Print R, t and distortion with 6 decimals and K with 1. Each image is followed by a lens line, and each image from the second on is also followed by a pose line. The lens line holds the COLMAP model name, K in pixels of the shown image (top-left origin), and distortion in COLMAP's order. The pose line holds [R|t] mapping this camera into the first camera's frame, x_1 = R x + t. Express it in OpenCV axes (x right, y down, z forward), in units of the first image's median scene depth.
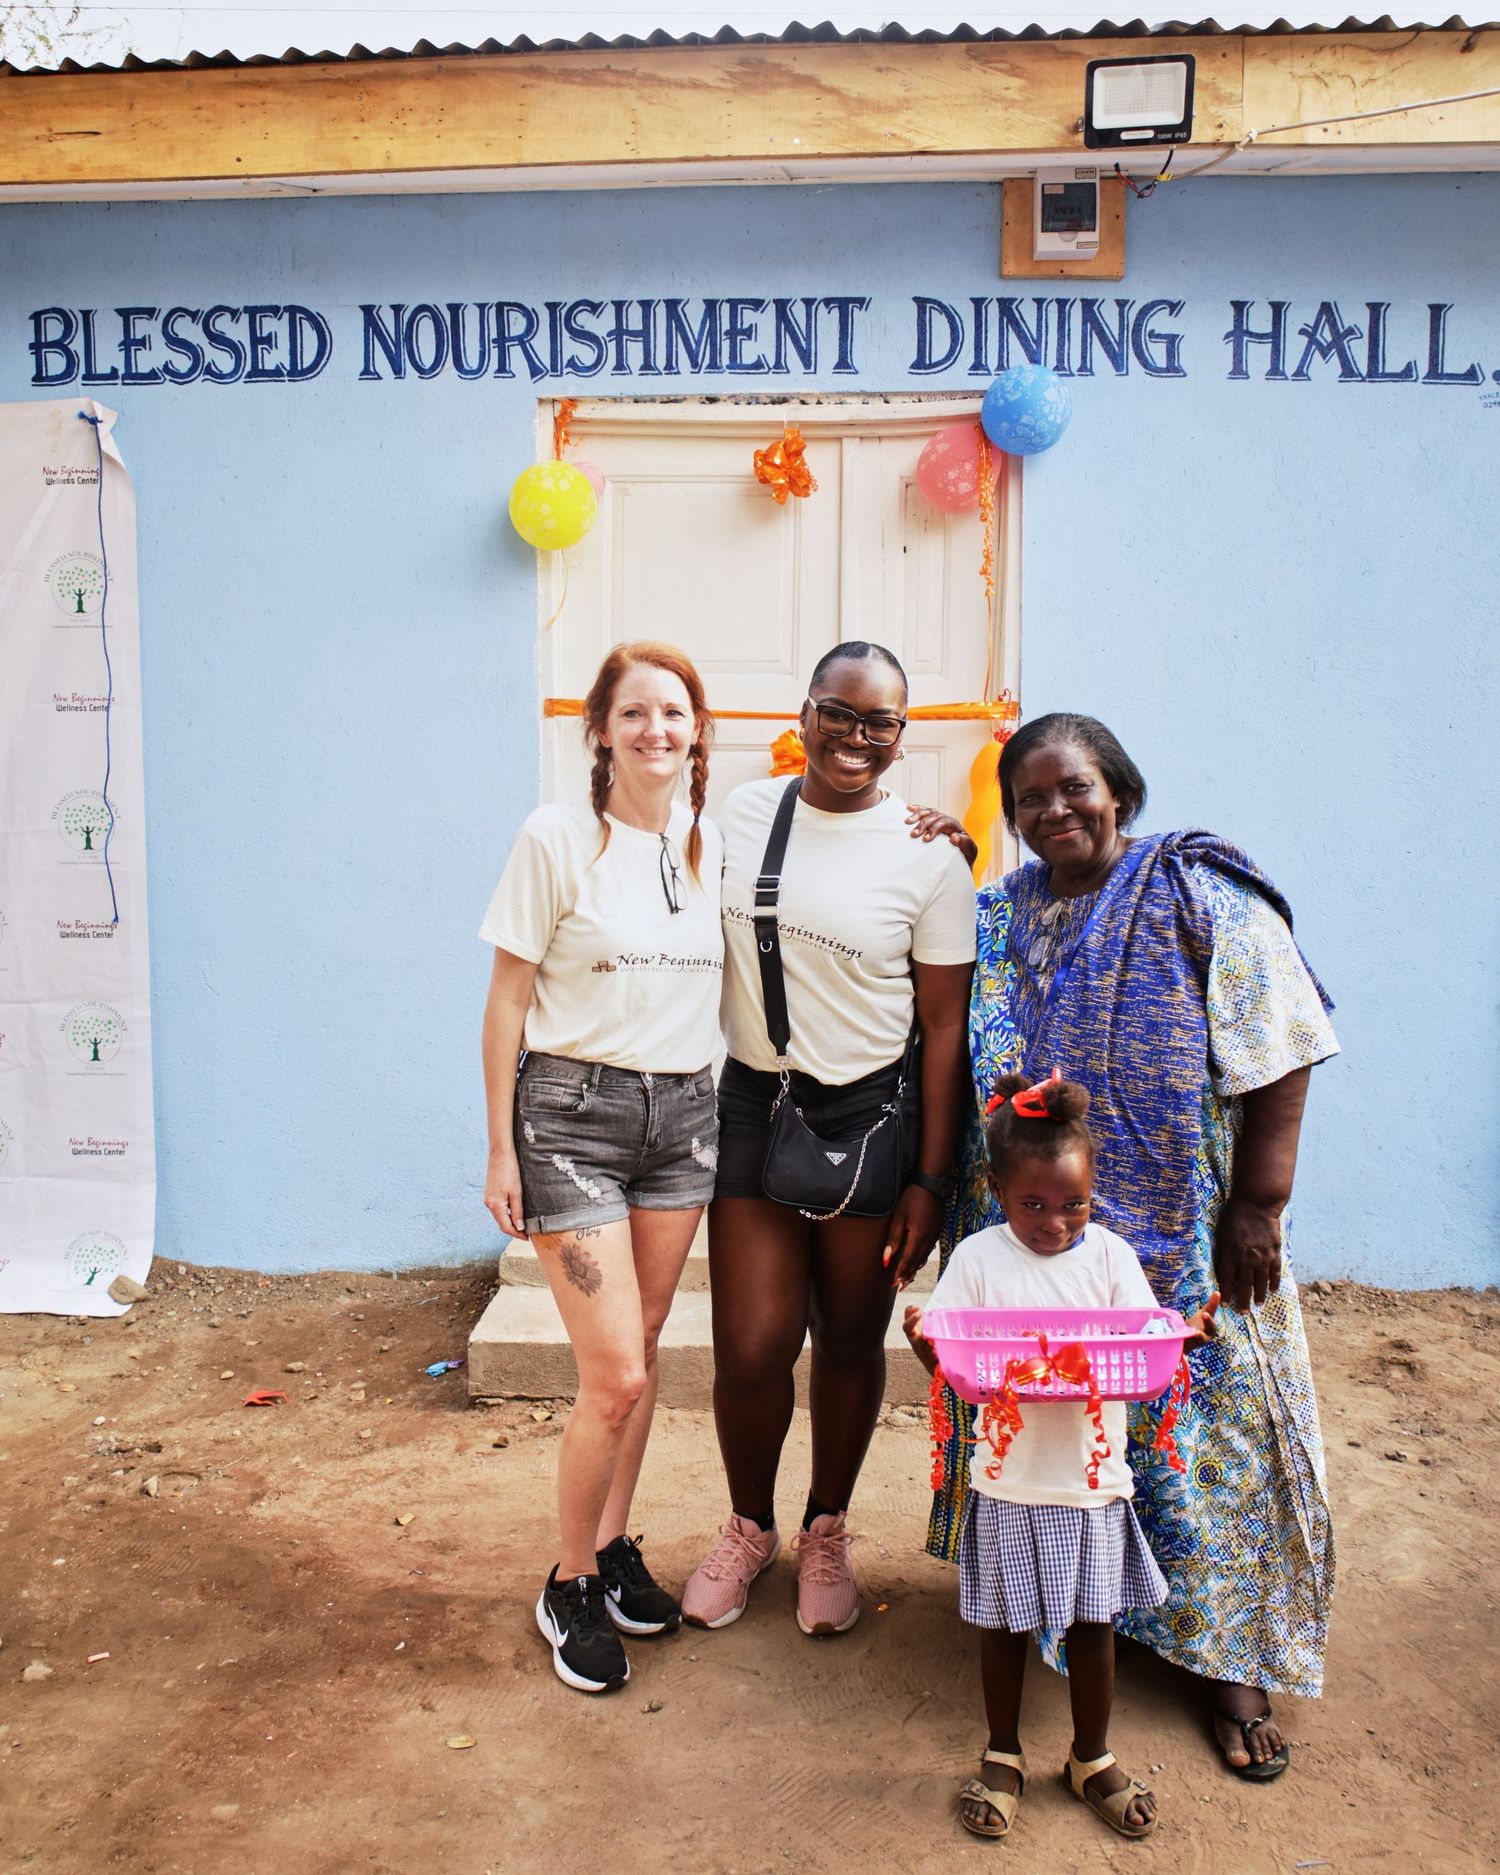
lens RADIAL K [[1571.5, 0, 749.3], [0, 1571.5, 889.2], [0, 0, 1]] dist [-0.003437, -0.001270]
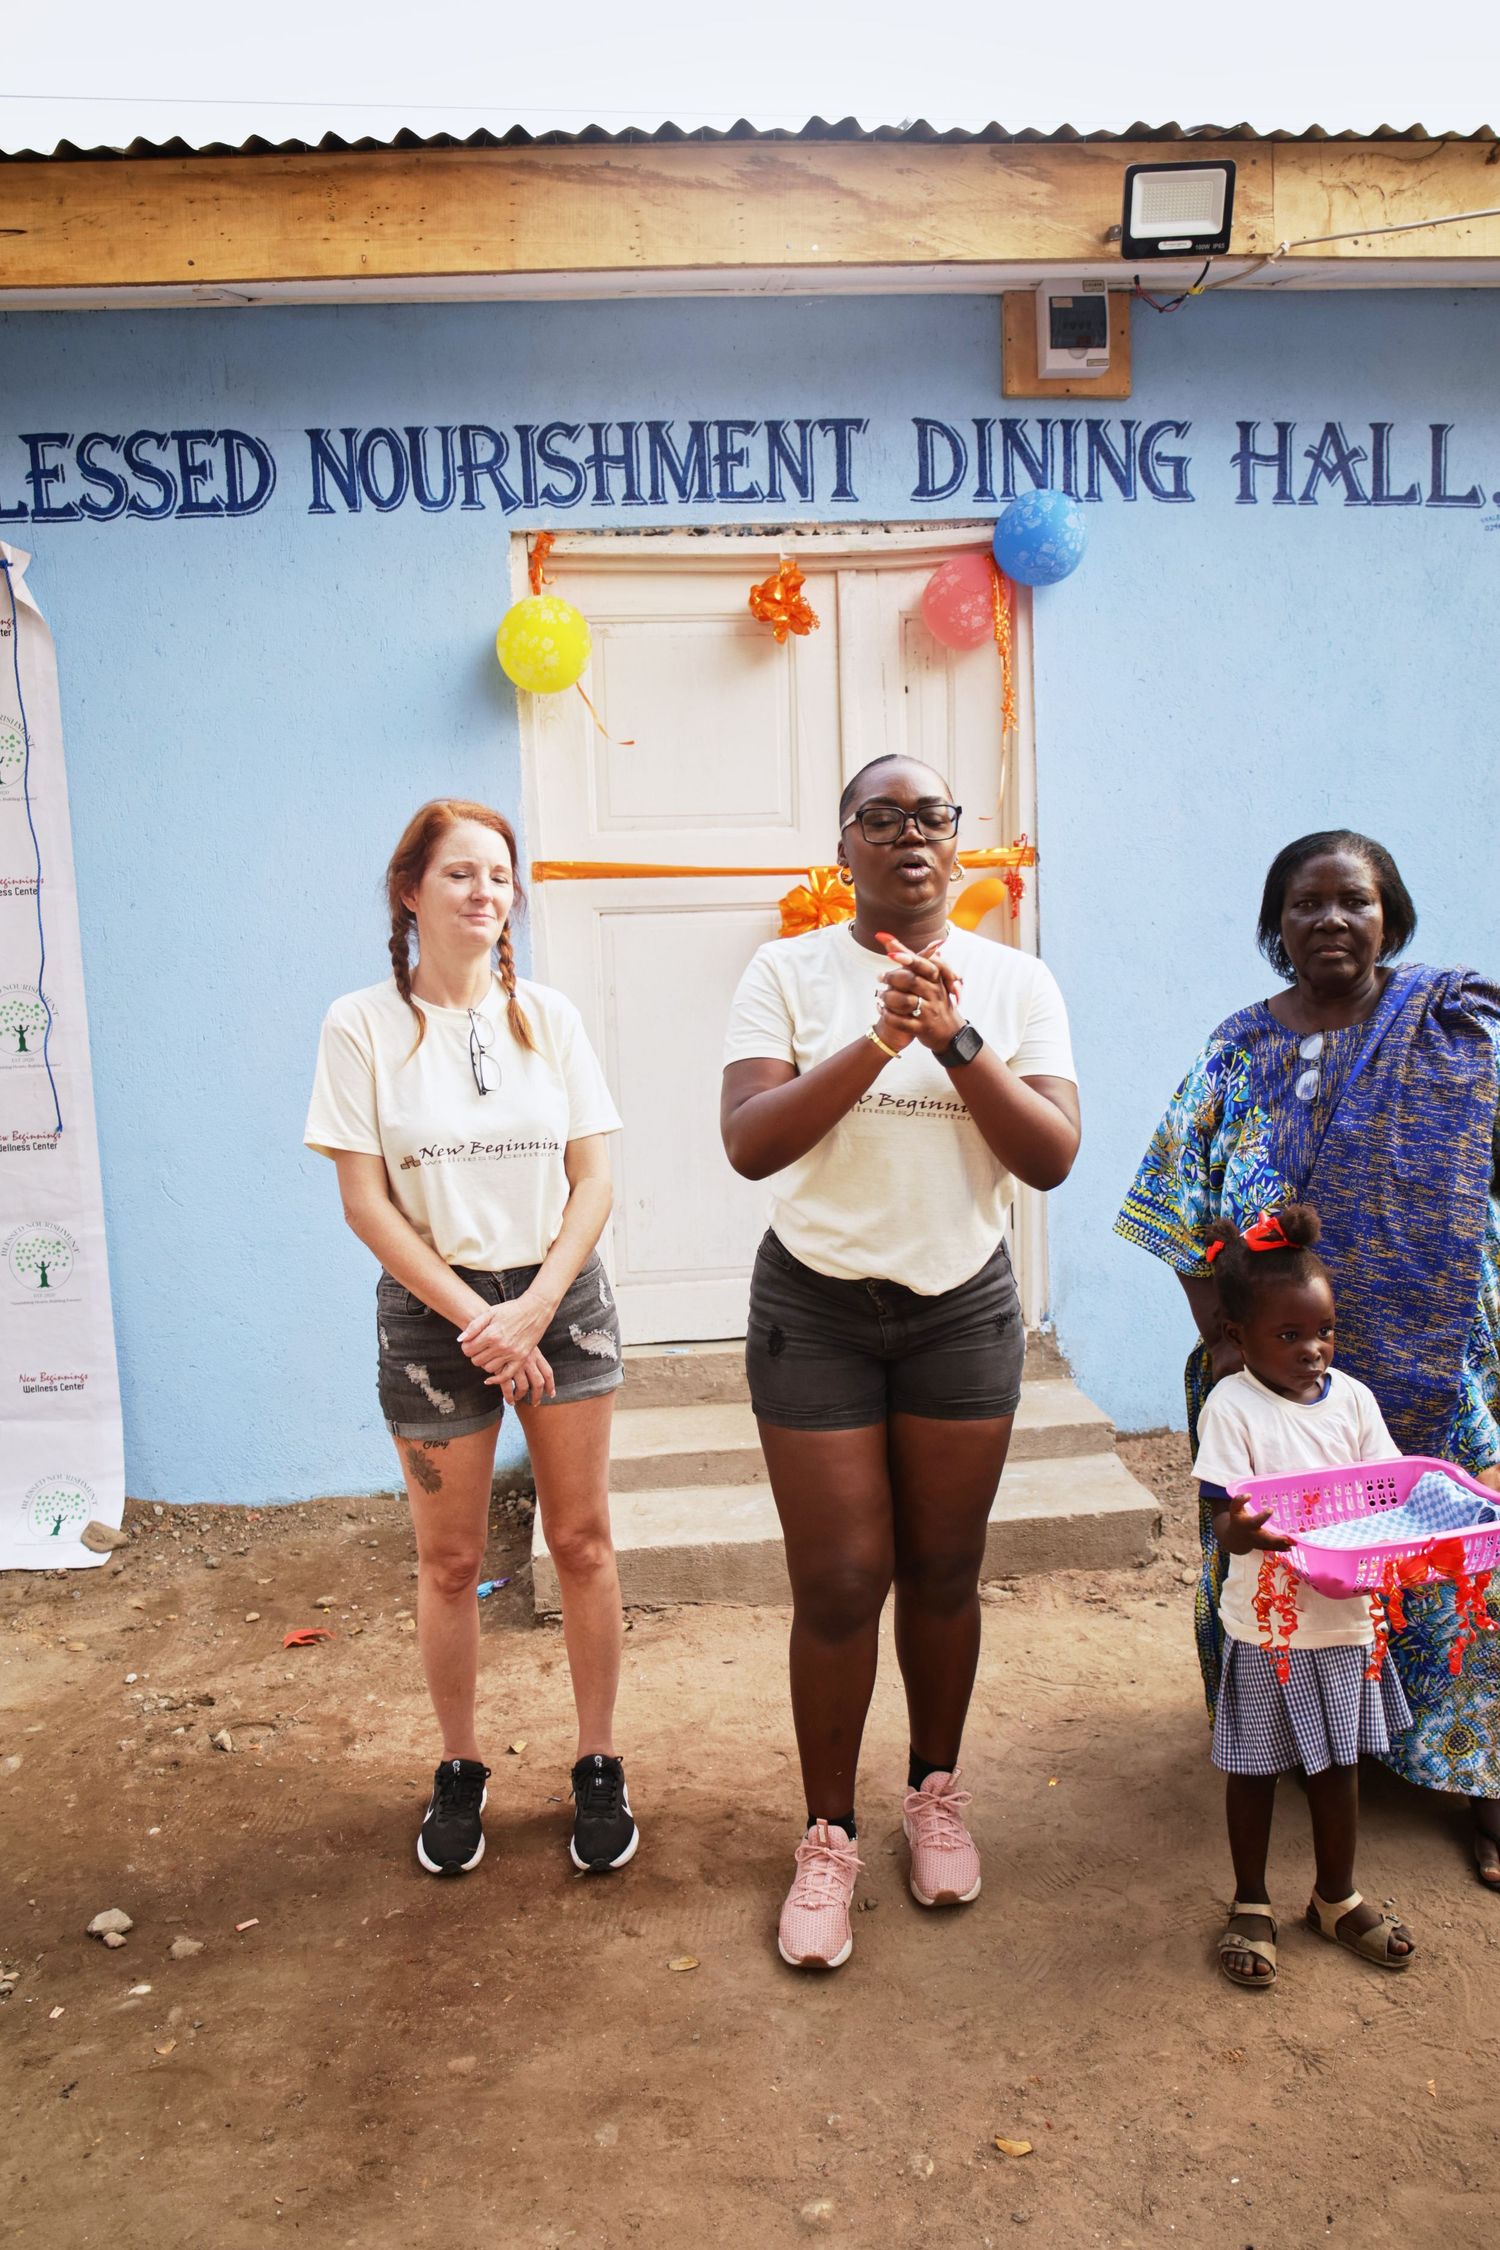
lens RADIAL K [[1672.9, 0, 750.0], [0, 1672.9, 1125.0], [0, 0, 1]] dist [-0.006079, -0.004886]
pose [[0.989979, -0.057197, 0.129111, -0.146841], [0.052512, 0.997843, 0.039405, 0.000742], [-0.131086, -0.032230, 0.990847, 0.007855]]
